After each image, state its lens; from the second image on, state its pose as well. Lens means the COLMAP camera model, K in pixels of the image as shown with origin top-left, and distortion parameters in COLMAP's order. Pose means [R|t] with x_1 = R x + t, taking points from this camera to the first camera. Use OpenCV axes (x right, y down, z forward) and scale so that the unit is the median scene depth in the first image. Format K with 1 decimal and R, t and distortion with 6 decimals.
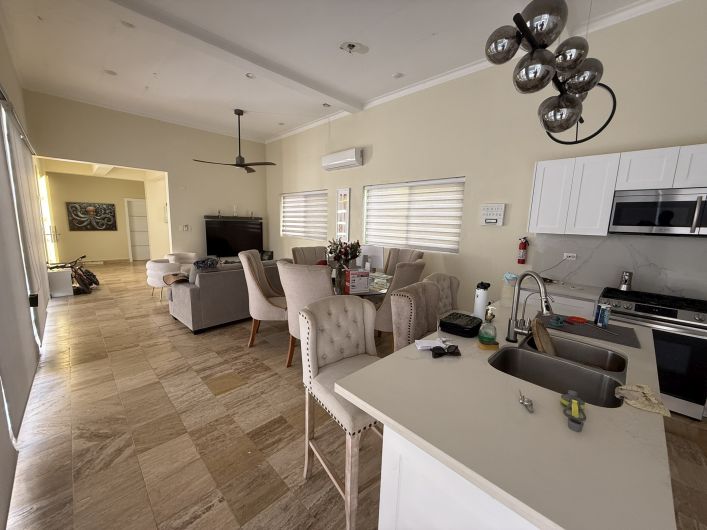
lens RADIAL K [[282.2, 0, 351.4], [0, 282.2, 264.8], [0, 0, 1]] dist [0.002045, 0.000013]
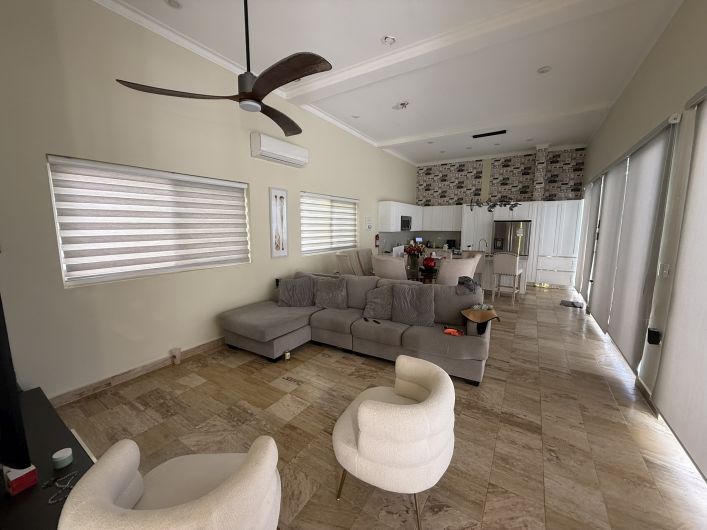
lens RADIAL K [[282.2, 0, 352.3], [0, 282.2, 264.1], [0, 0, 1]] dist [0.002045, 0.000013]
pose [[-0.222149, -0.157427, 0.962220, -1.478883], [0.142203, 0.971095, 0.191710, -0.332351], [-0.964587, 0.179418, -0.193341, 1.736748]]
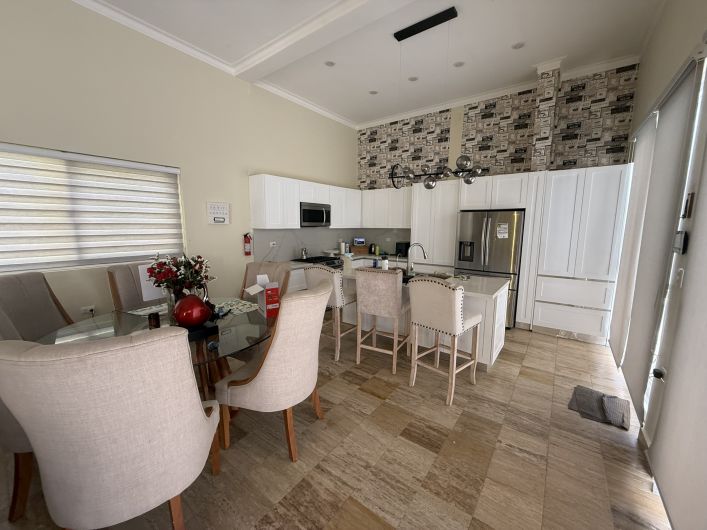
lens RADIAL K [[282.2, 0, 353.2], [0, 282.2, 263.6], [0, 0, 1]] dist [0.002045, 0.000013]
pose [[-0.145188, -0.163979, 0.975721, -0.691354], [0.142910, 0.972353, 0.184678, -0.137738], [-0.979029, 0.166253, -0.117740, 0.774713]]
